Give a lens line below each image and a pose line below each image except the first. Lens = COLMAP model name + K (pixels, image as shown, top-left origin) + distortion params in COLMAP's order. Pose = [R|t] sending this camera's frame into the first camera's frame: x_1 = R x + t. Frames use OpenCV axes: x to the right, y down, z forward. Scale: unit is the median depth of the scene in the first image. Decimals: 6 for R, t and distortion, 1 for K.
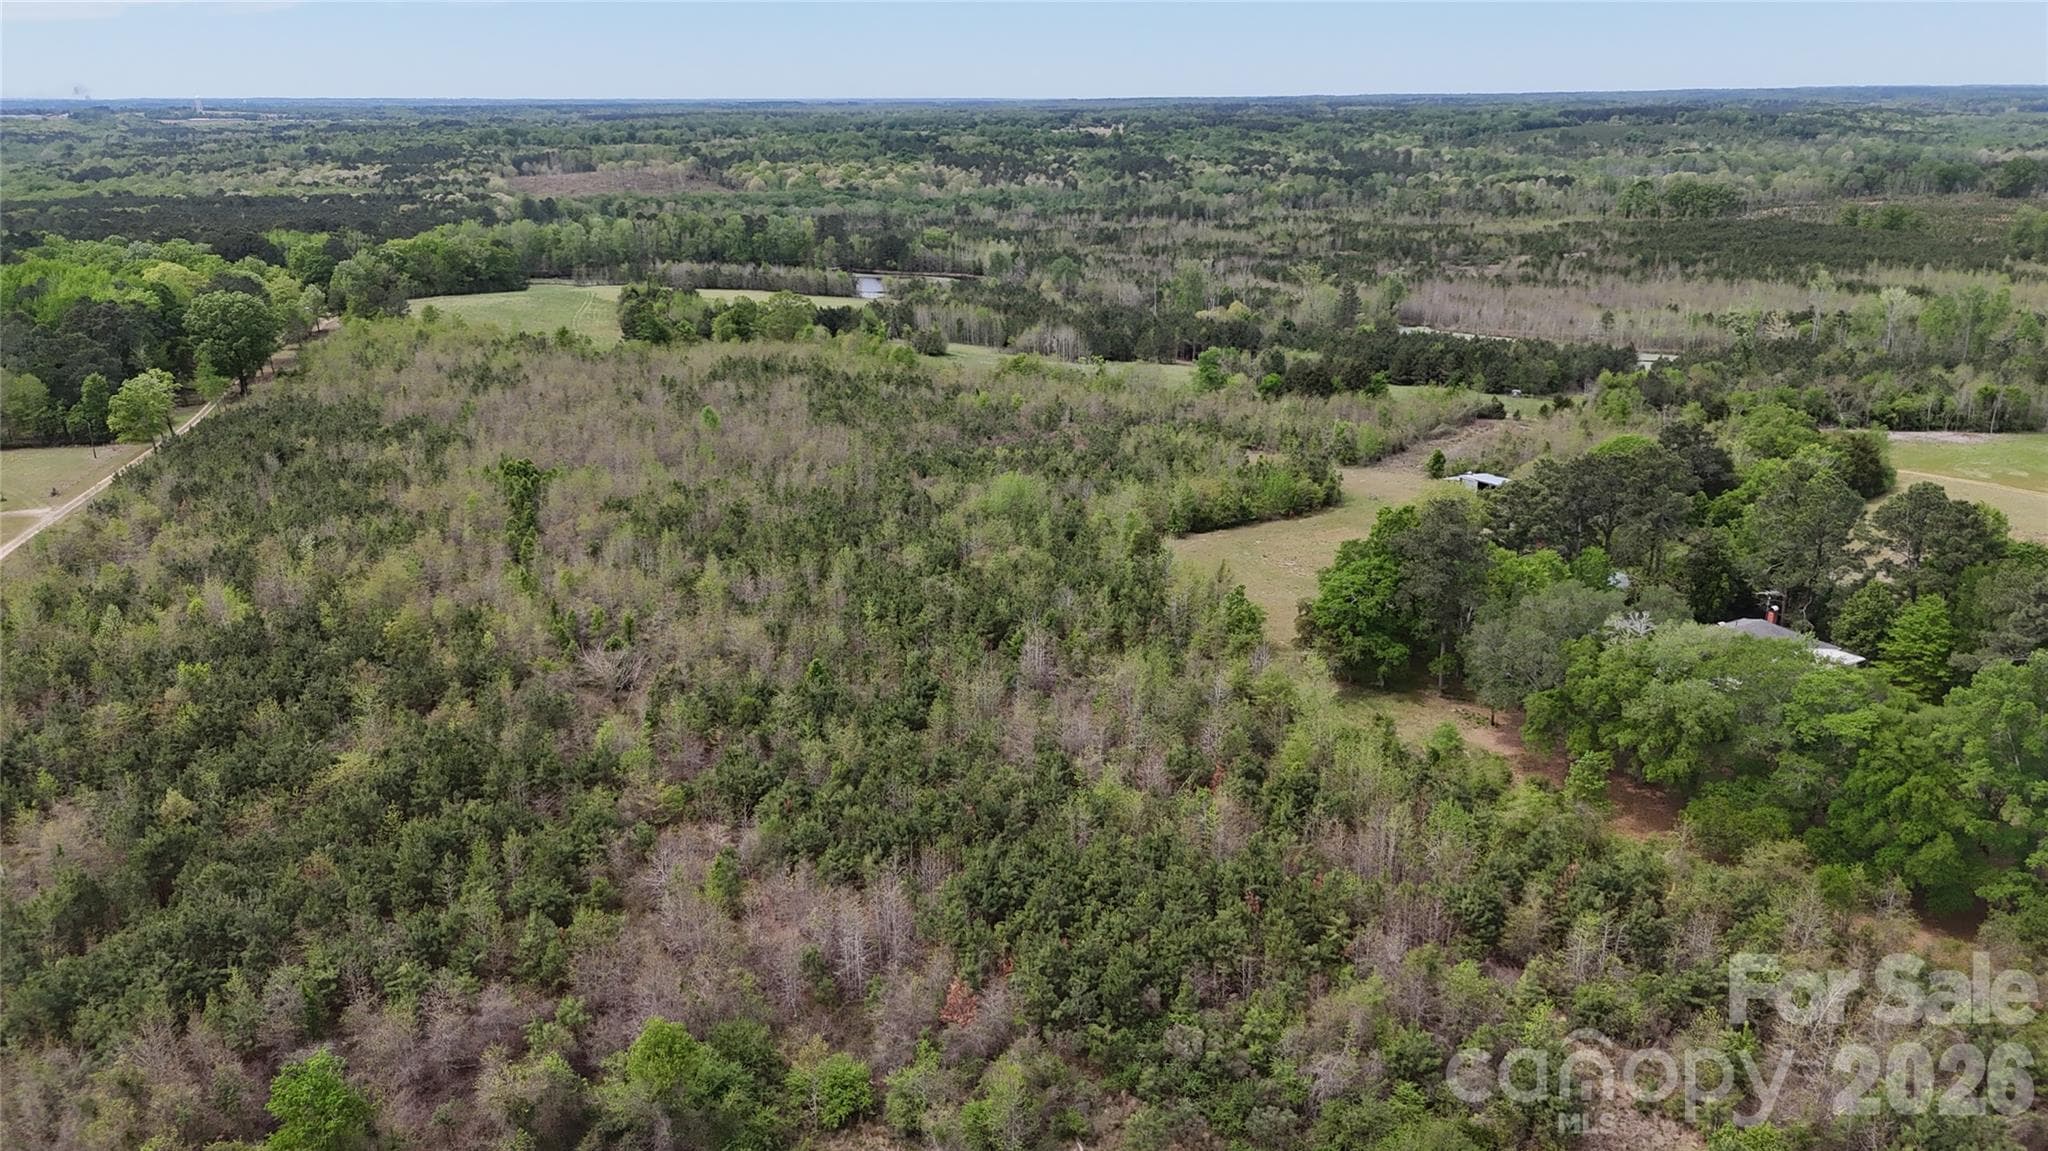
lens RADIAL K [[1511.9, 0, 1043.4], [0, 1511.9, 593.5], [0, 0, 1]] dist [0.070485, -0.066515]
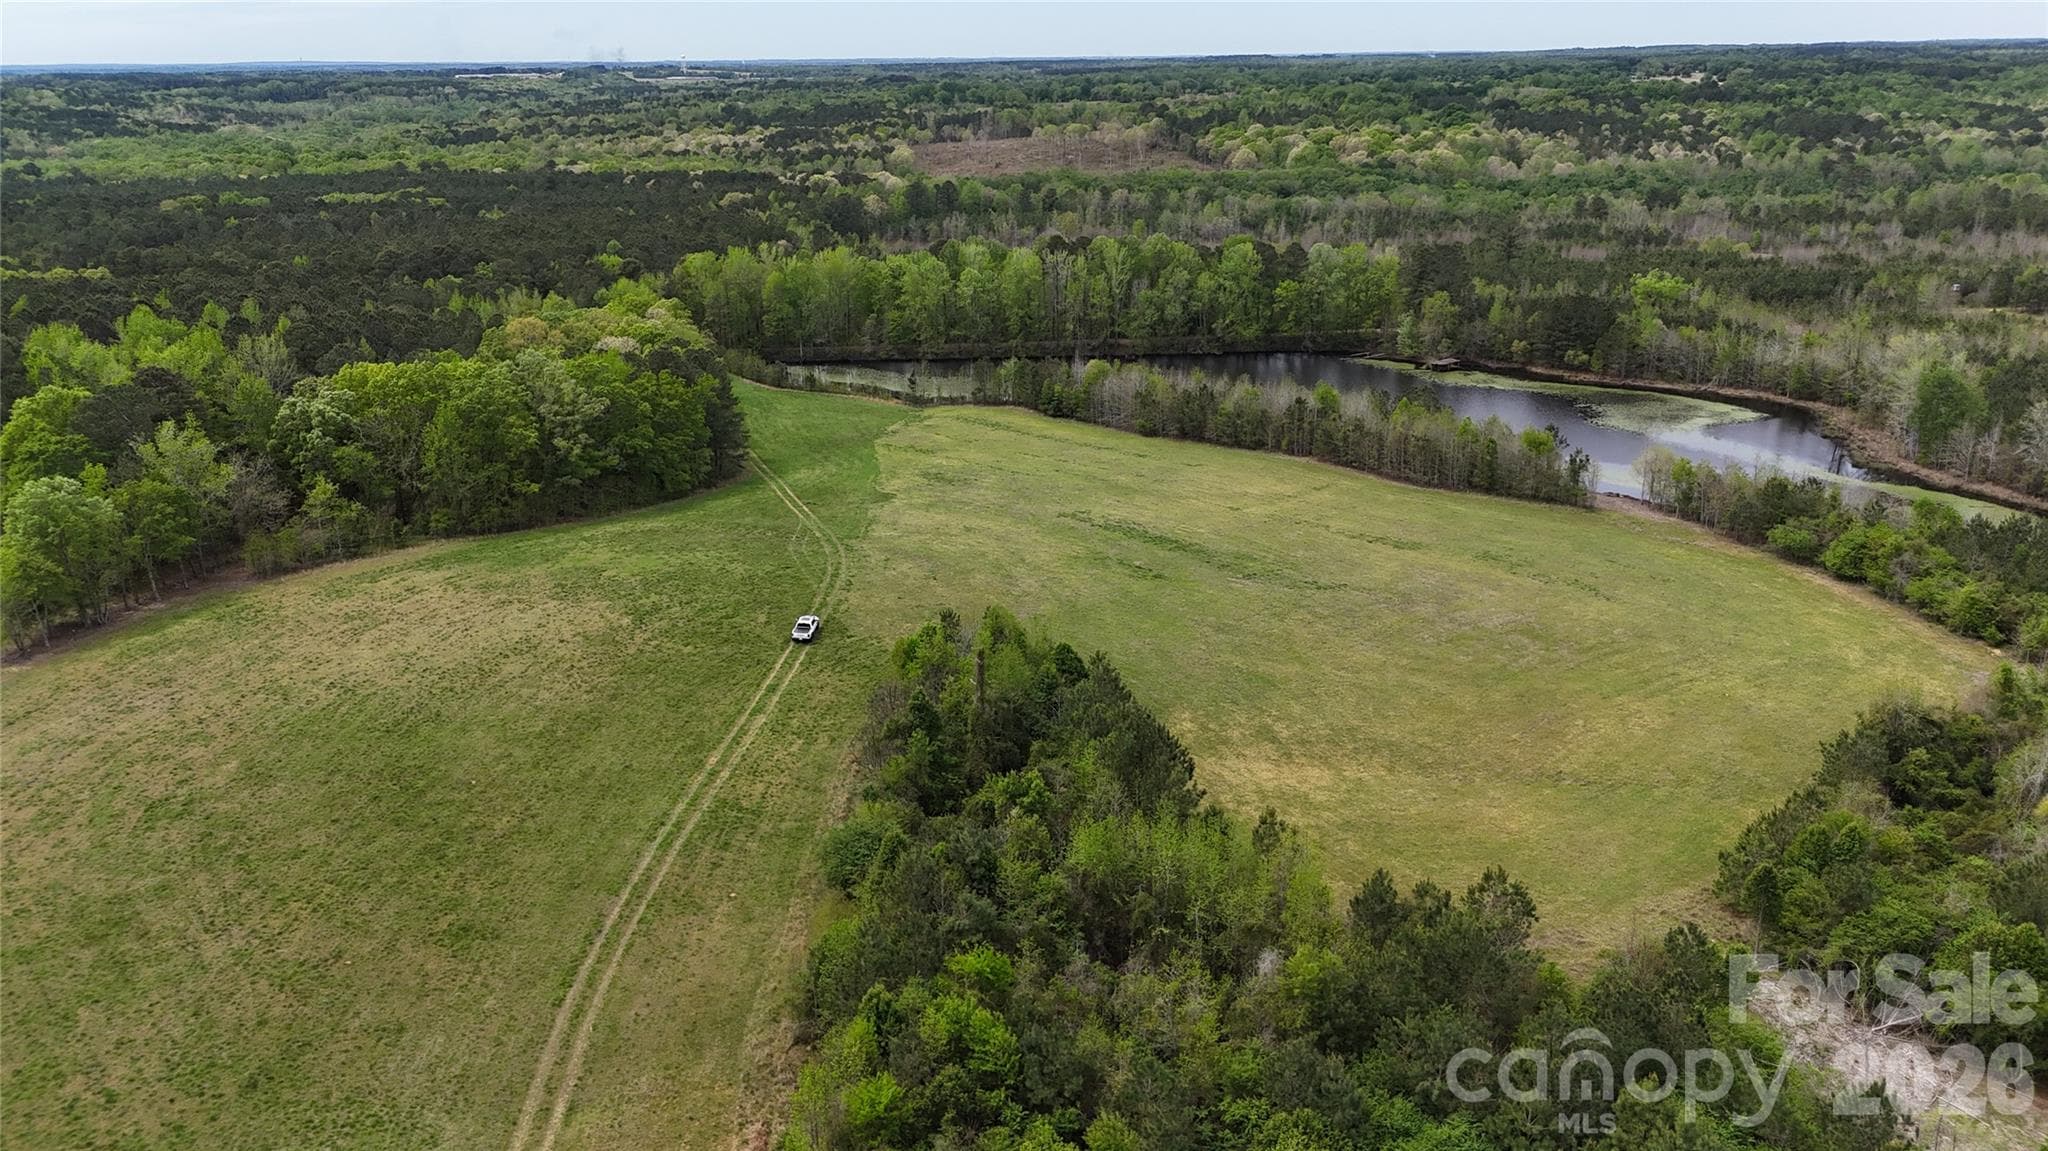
lens RADIAL K [[1511.9, 0, 1032.6], [0, 1511.9, 573.2], [0, 0, 1]] dist [0.070485, -0.066515]
pose [[0.957759, 0.087923, -0.273803, -0.072913], [-0.084219, 0.996127, 0.025277, -0.087650], [0.274965, -0.001150, 0.961454, 0.299629]]
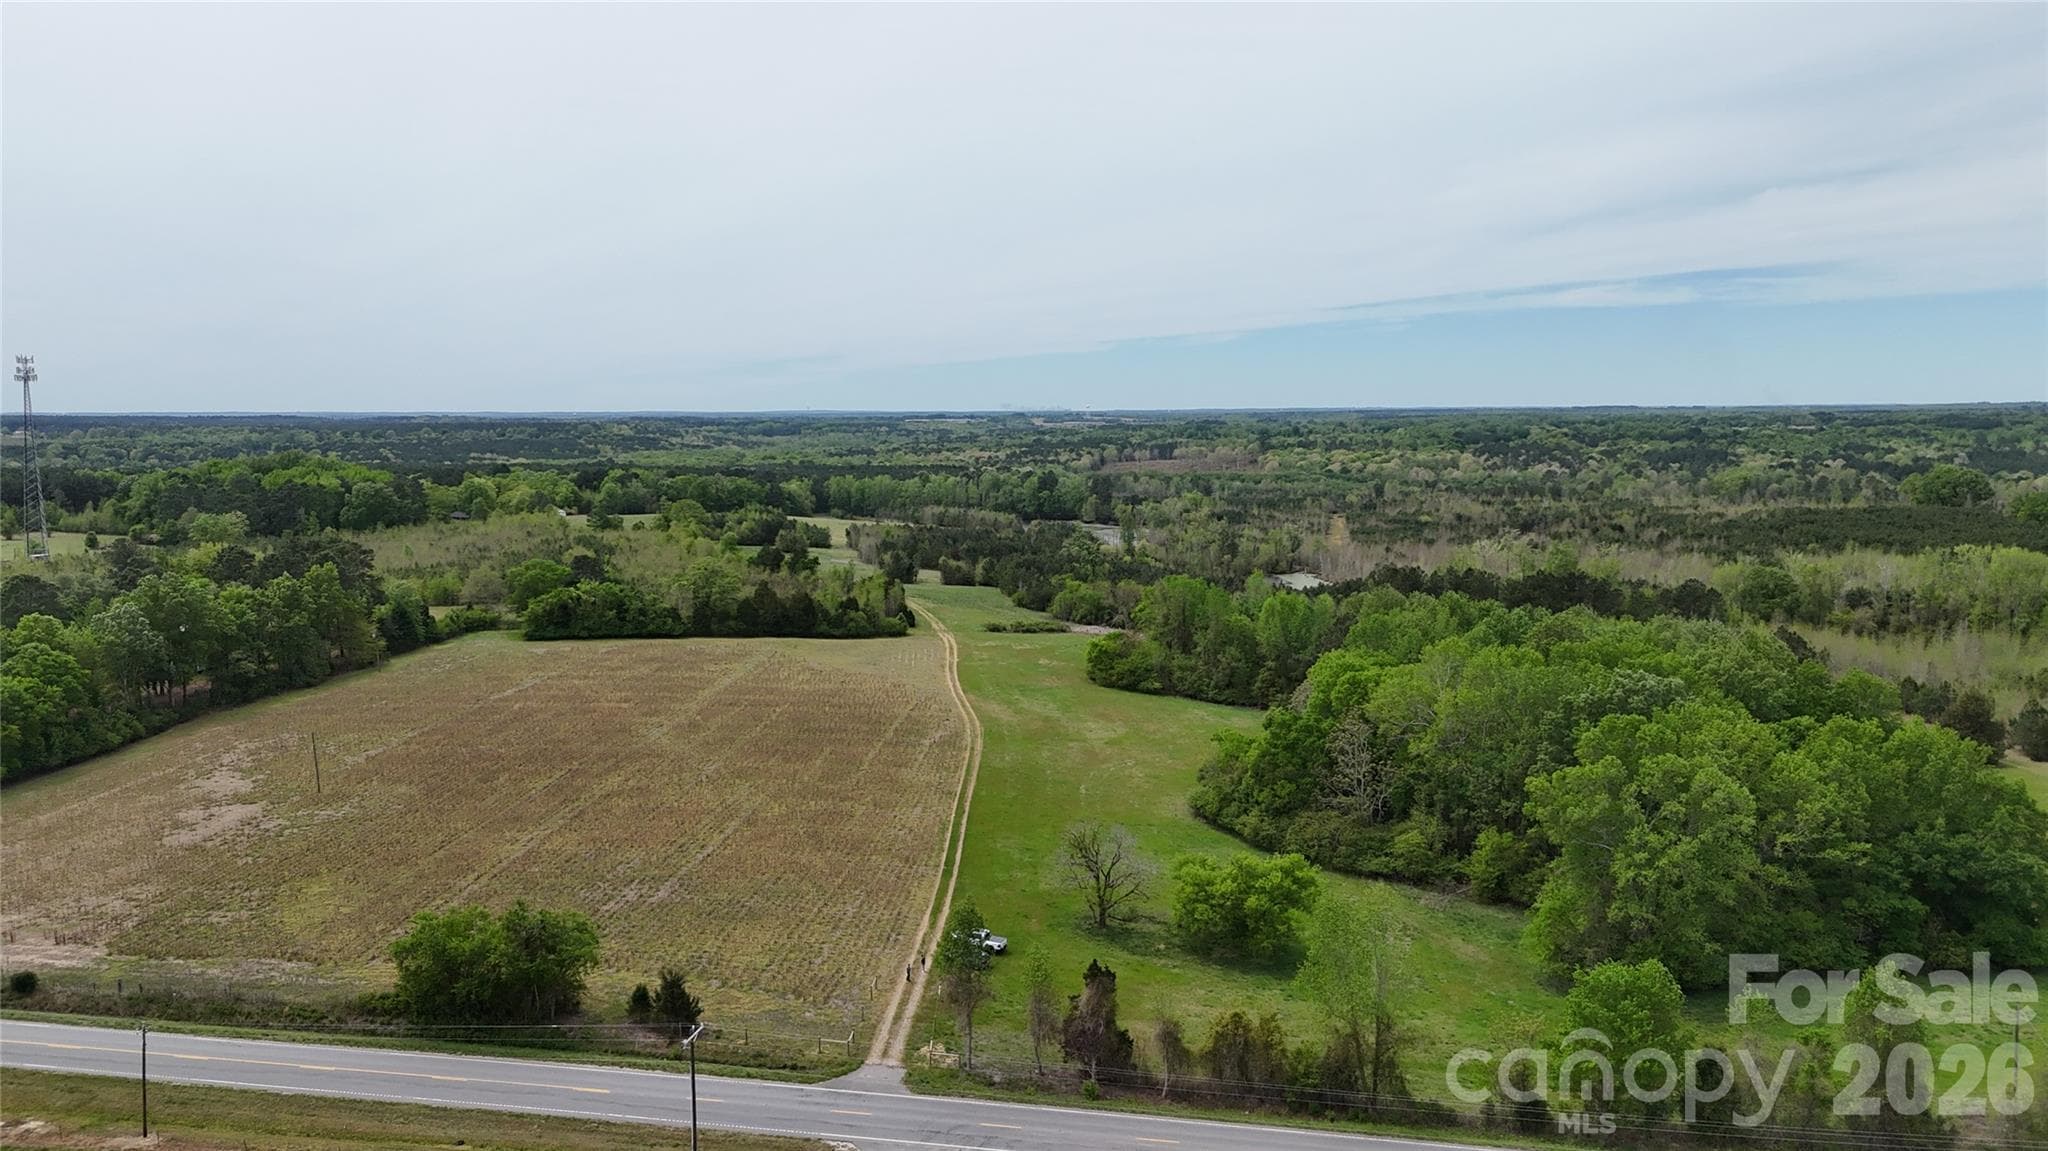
lens RADIAL K [[1511.9, 0, 1041.1], [0, 1511.9, 571.4], [0, 0, 1]] dist [0.070485, -0.066515]
pose [[0.839470, 0.061894, -0.539869, 0.275002], [-0.171663, 0.972823, -0.155396, 0.008862], [0.515579, 0.223126, 0.827281, 0.004827]]
